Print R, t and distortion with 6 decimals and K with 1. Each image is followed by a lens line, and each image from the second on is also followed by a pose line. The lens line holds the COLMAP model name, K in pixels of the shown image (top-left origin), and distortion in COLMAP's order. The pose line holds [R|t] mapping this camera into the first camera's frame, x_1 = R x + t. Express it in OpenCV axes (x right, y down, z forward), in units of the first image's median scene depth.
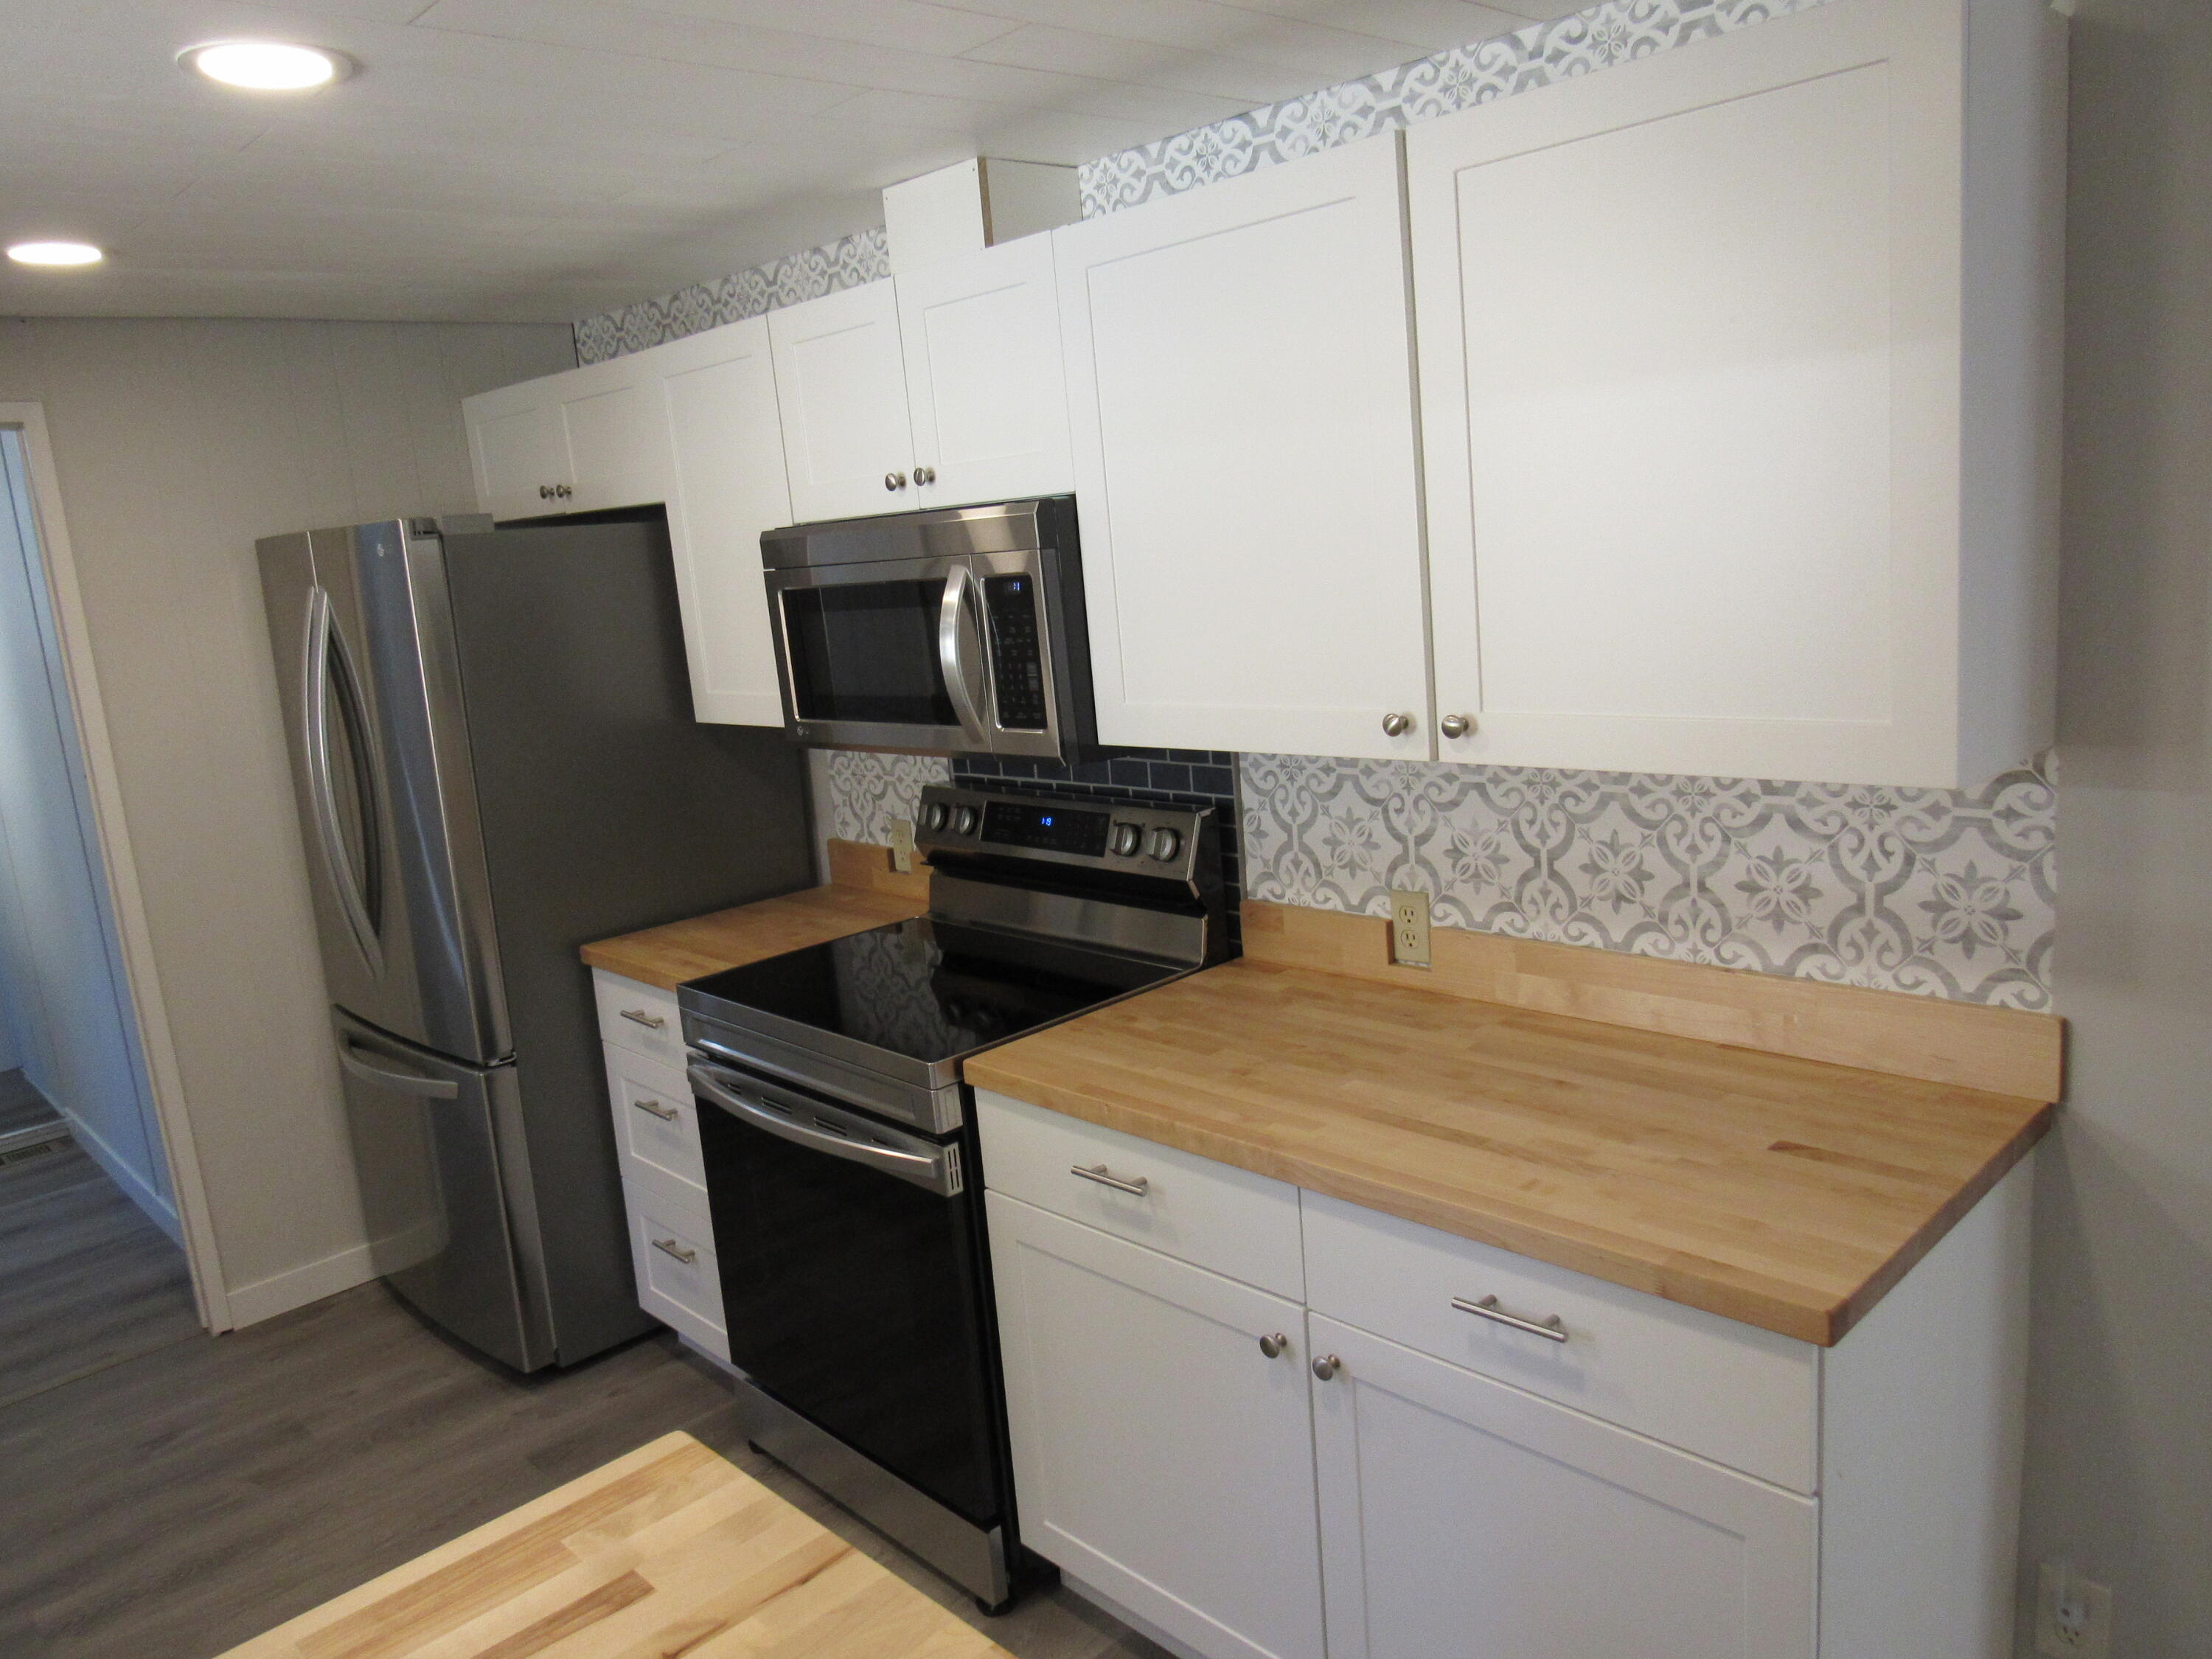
lens RADIAL K [[1563.9, 0, 1106.0], [0, 1563.9, 829.5], [0, 0, 1]] dist [-0.032026, 0.001642]
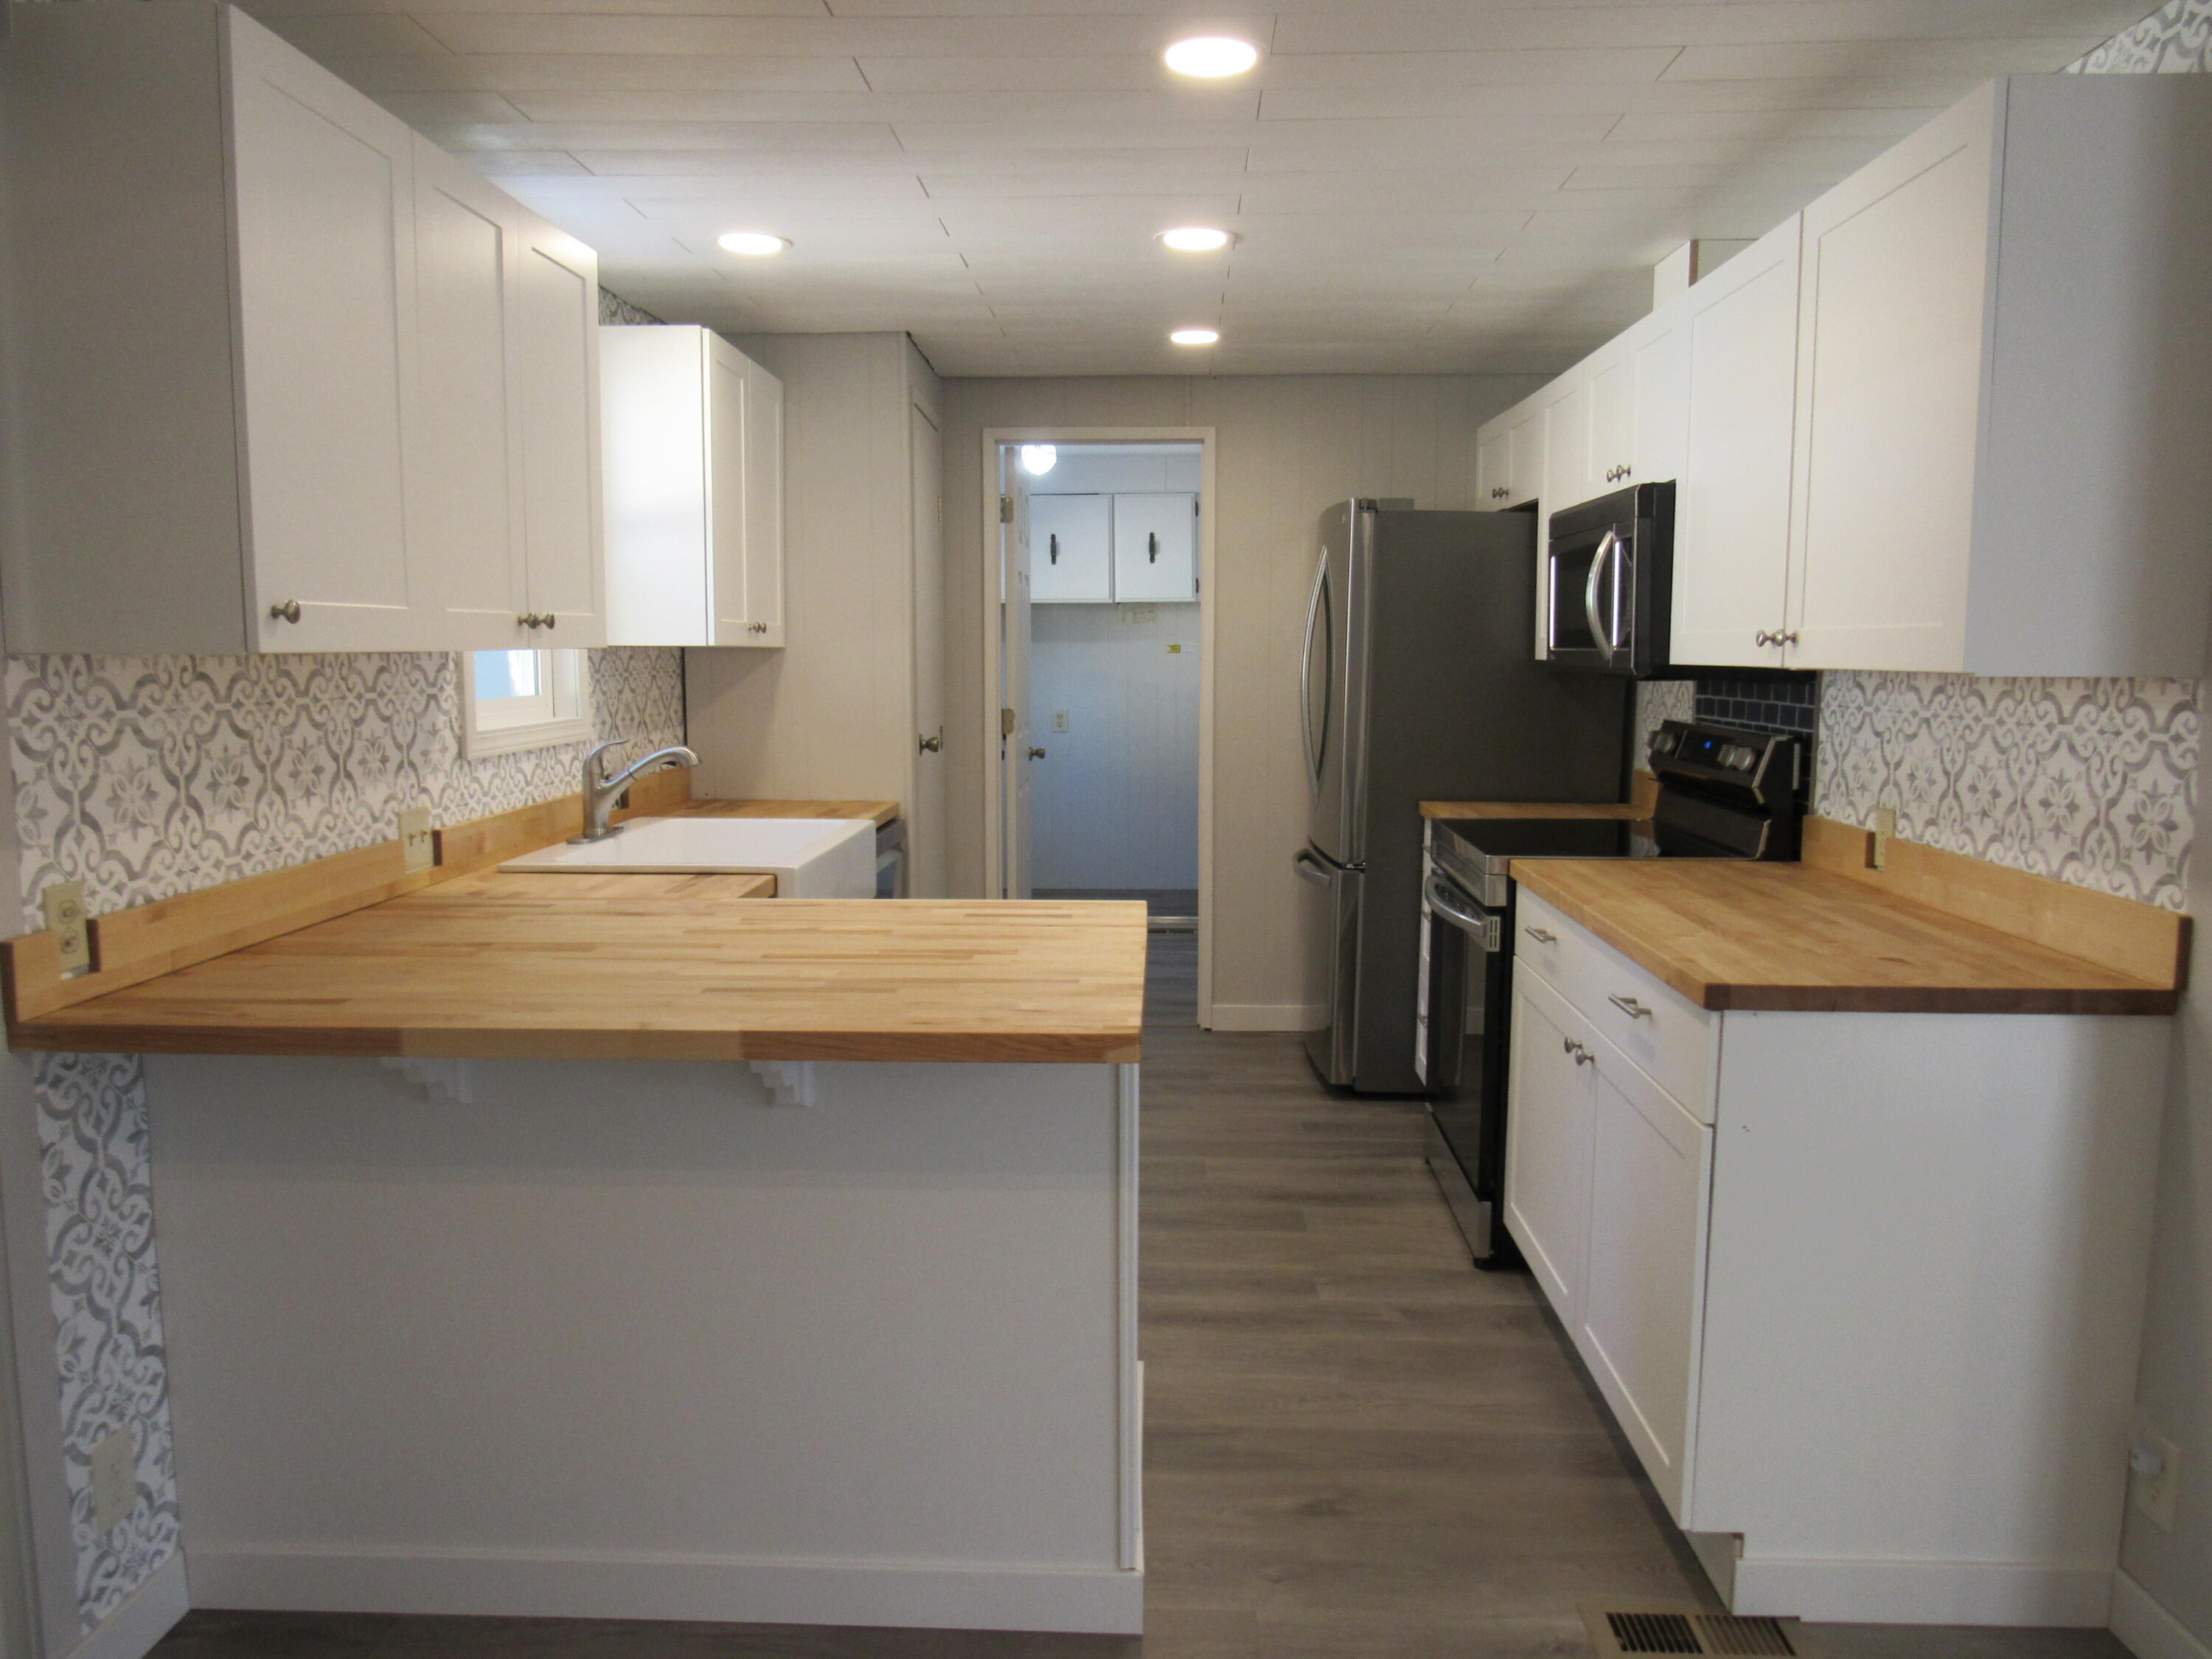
lens RADIAL K [[1576.2, 0, 1106.0], [0, 1576.2, 829.5], [0, 0, 1]] dist [-0.028455, 0.003797]
pose [[0.688884, 0.167446, -0.705267, 0.672502], [-0.194275, 0.980008, 0.042913, 0.127974], [0.698353, 0.107454, 0.707642, -0.306974]]
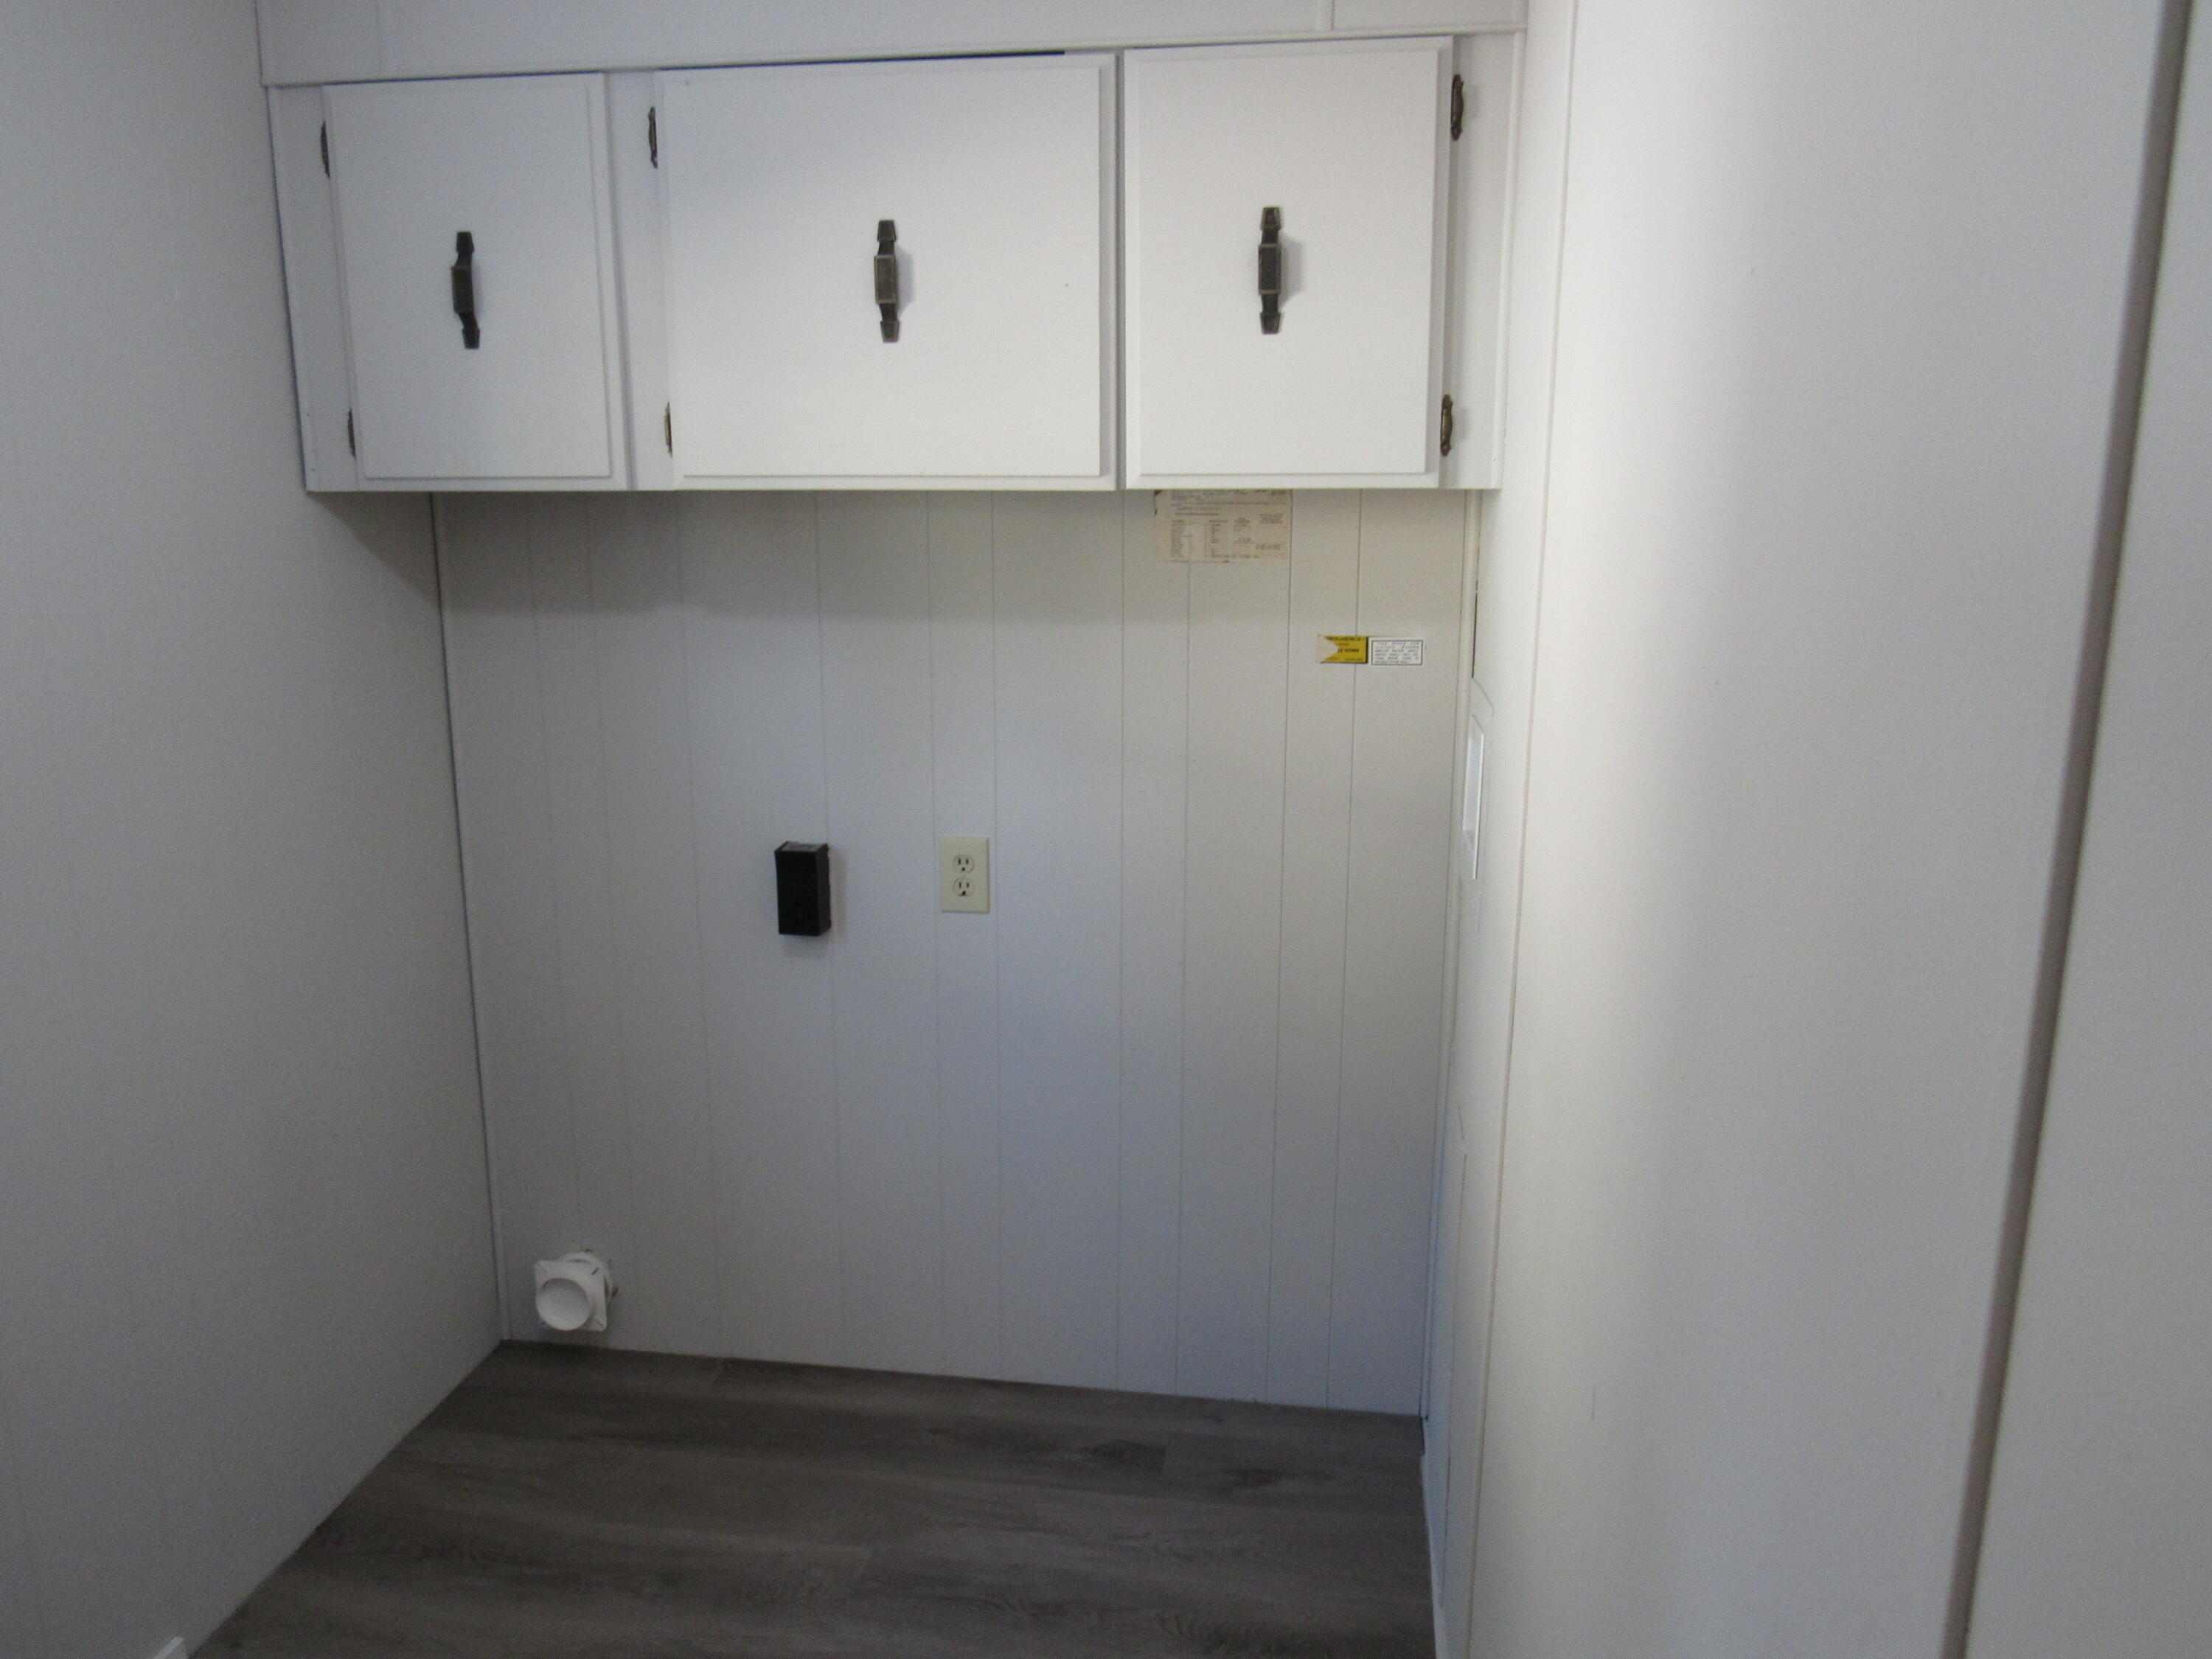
lens RADIAL K [[1576.2, 0, 1106.0], [0, 1576.2, 829.5], [0, 0, 1]] dist [-0.028455, 0.003797]
pose [[0.611661, 0.245222, -0.752155, -1.113066], [-0.207801, 0.967163, 0.146334, -0.157137], [0.763341, 0.066792, 0.642534, 1.521747]]
